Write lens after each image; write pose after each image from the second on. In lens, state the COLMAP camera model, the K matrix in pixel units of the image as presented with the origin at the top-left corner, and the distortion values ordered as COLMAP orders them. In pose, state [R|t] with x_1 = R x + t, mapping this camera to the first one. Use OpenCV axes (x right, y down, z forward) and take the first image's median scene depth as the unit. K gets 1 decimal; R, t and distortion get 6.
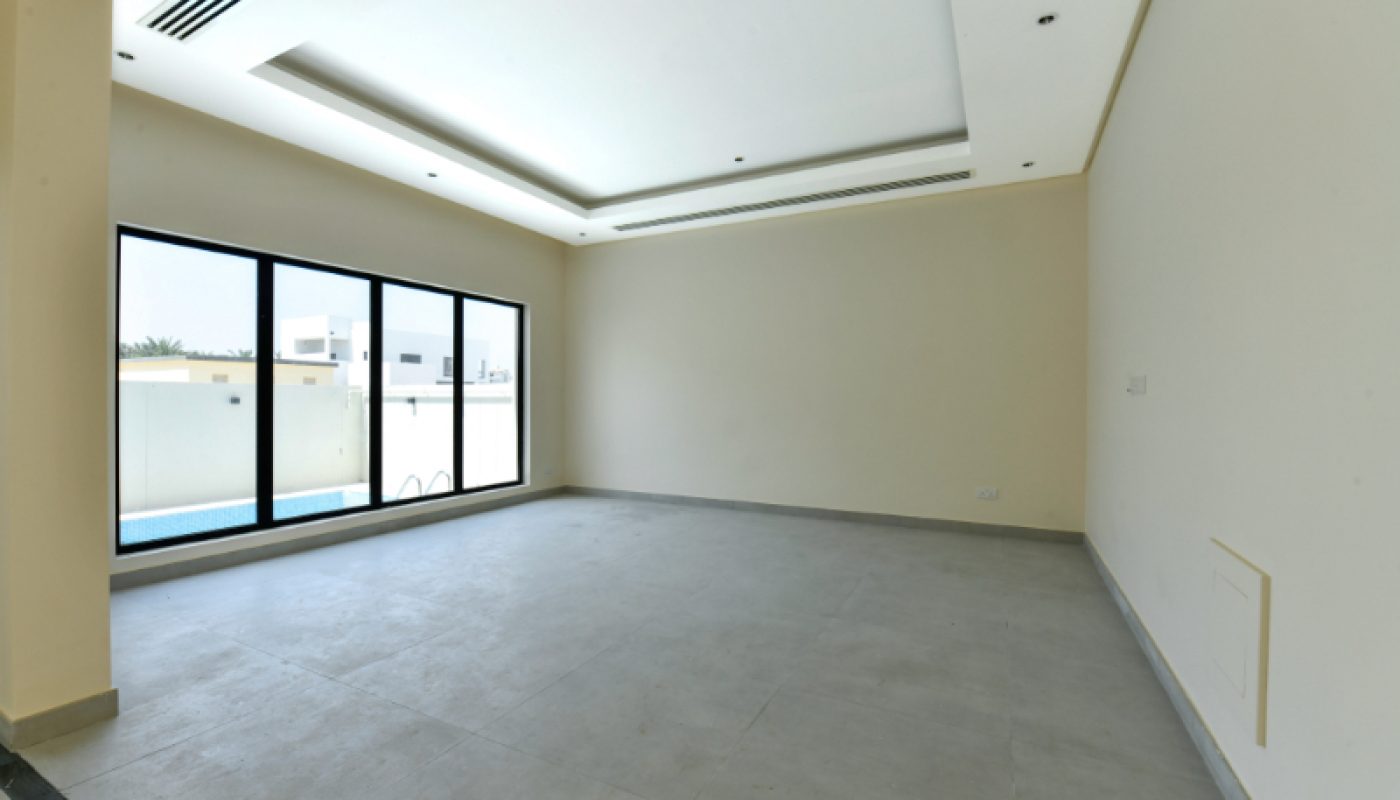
lens RADIAL K [[578.2, 0, 700.0], [0, 578.2, 400.0], [0, 0, 1]] dist [-0.013714, -0.000133]
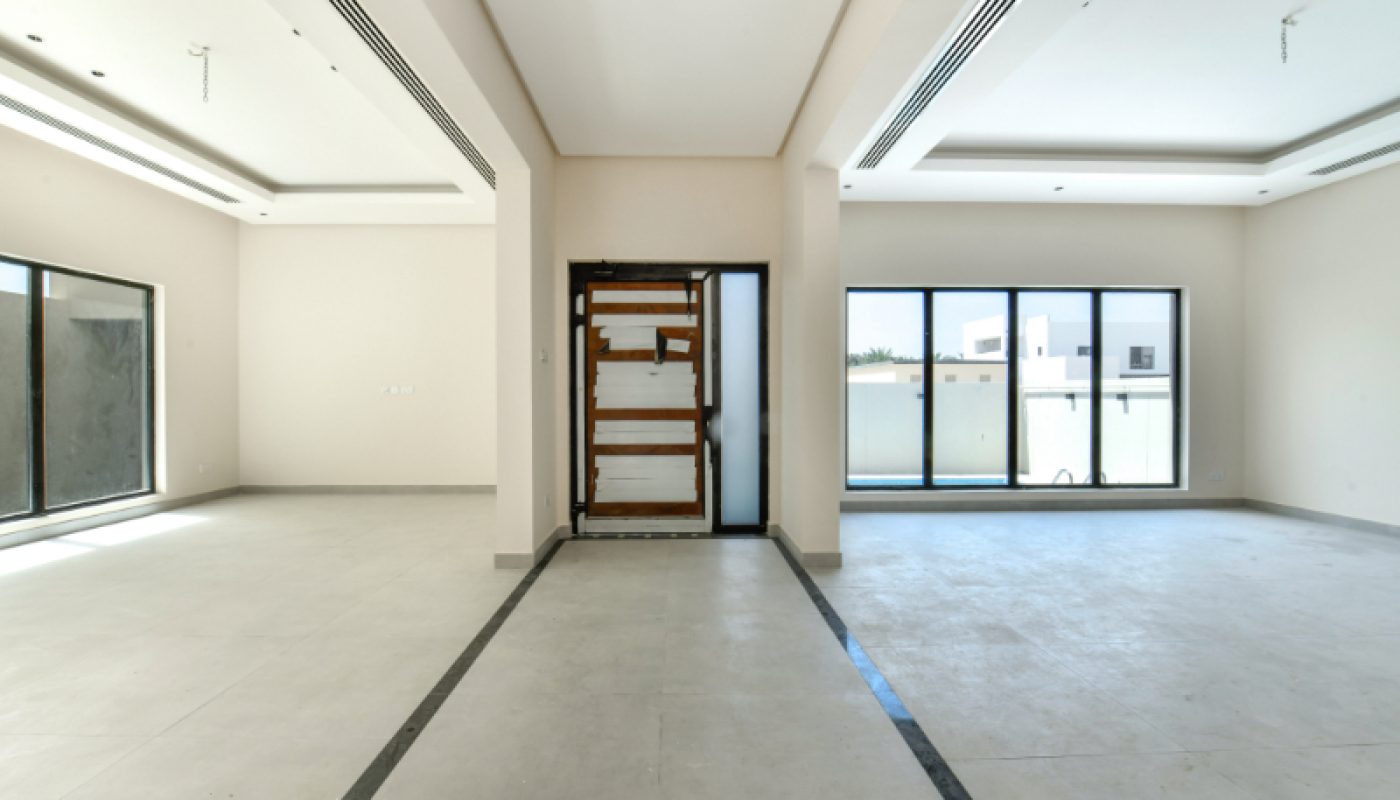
lens RADIAL K [[578.2, 0, 700.0], [0, 578.2, 400.0], [0, 0, 1]] dist [-0.013714, -0.000133]
pose [[0.491838, 0.007491, -0.870655, 0.191504], [-0.001536, 0.999969, 0.007736, 0.004751], [0.870686, -0.002468, 0.491834, -0.163557]]
